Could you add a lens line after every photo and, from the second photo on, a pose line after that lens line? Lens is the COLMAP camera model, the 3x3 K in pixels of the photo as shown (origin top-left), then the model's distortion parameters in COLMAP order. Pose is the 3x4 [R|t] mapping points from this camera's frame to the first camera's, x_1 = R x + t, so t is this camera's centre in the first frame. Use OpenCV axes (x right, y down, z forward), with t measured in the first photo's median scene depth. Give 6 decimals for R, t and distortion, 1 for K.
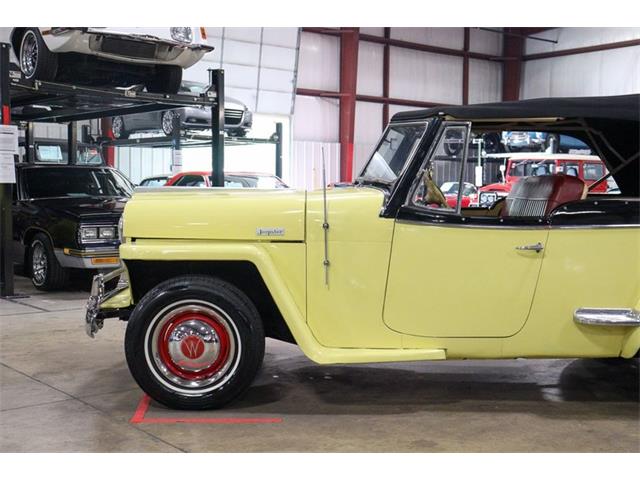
lens RADIAL K [[830.0, 0, 329.8], [0, 830.0, 246.2], [0, 0, 1]] dist [0.082303, 0.000000]
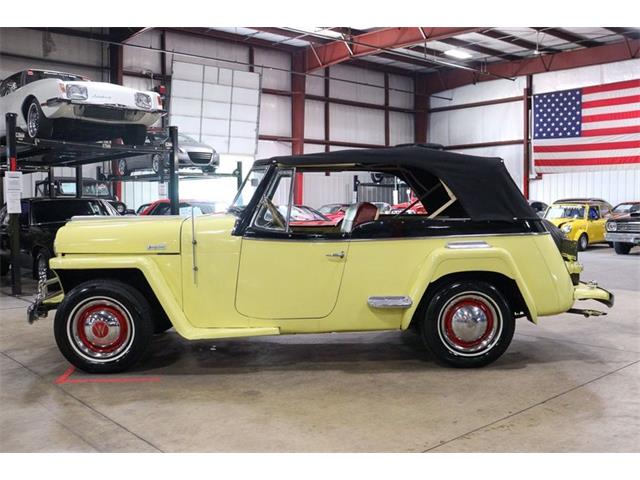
lens RADIAL K [[626.0, 0, 317.1], [0, 626.0, 243.8], [0, 0, 1]] dist [-0.025241, 0.000000]
pose [[0.999568, -0.020822, 0.020746, 0.161694], [0.021048, 0.999721, -0.010726, -0.005313], [-0.020517, 0.011158, 0.999727, -0.063612]]
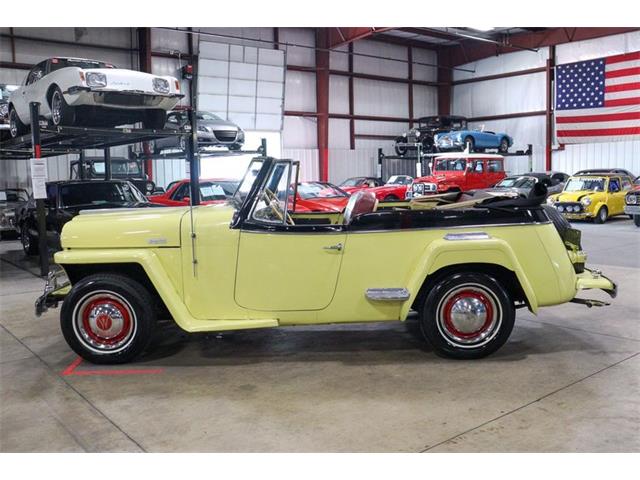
lens RADIAL K [[603.0, 0, 316.2], [0, 603.0, 239.0], [0, 0, 1]] dist [-0.033169, 0.000000]
pose [[0.998973, -0.031285, -0.032768, 0.213274], [0.032326, 0.998974, 0.031727, -0.040108], [0.031742, -0.032754, 0.998959, -0.028822]]
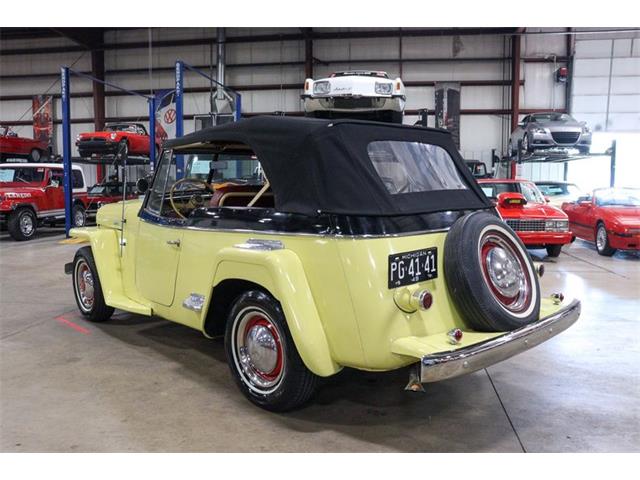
lens RADIAL K [[539.8, 0, 320.6], [0, 539.8, 242.4], [0, 0, 1]] dist [-0.050498, 0.026720]
pose [[0.686882, 0.067283, -0.723648, 0.883904], [-0.047817, 0.997732, 0.047379, -0.041982], [0.725194, 0.002059, 0.688541, 0.505464]]
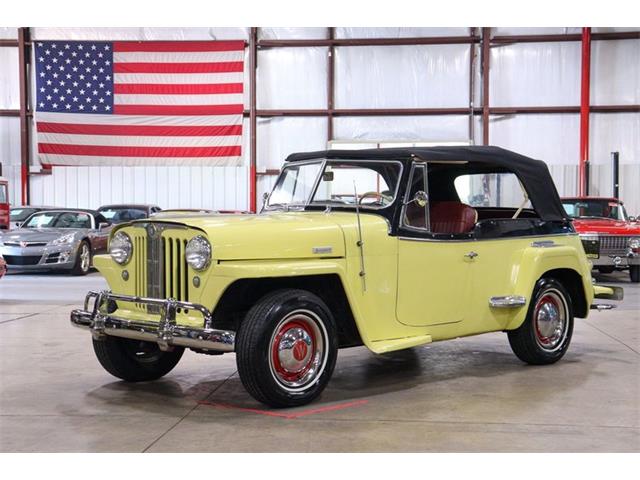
lens RADIAL K [[1087.3, 0, 319.7], [0, 1087.3, 242.2], [0, 0, 1]] dist [0.192755, 0.000000]
pose [[0.706571, -0.026179, 0.707157, -1.051793], [0.056421, 0.998218, -0.019420, 0.001320], [-0.705389, 0.053620, 0.706790, -0.088639]]
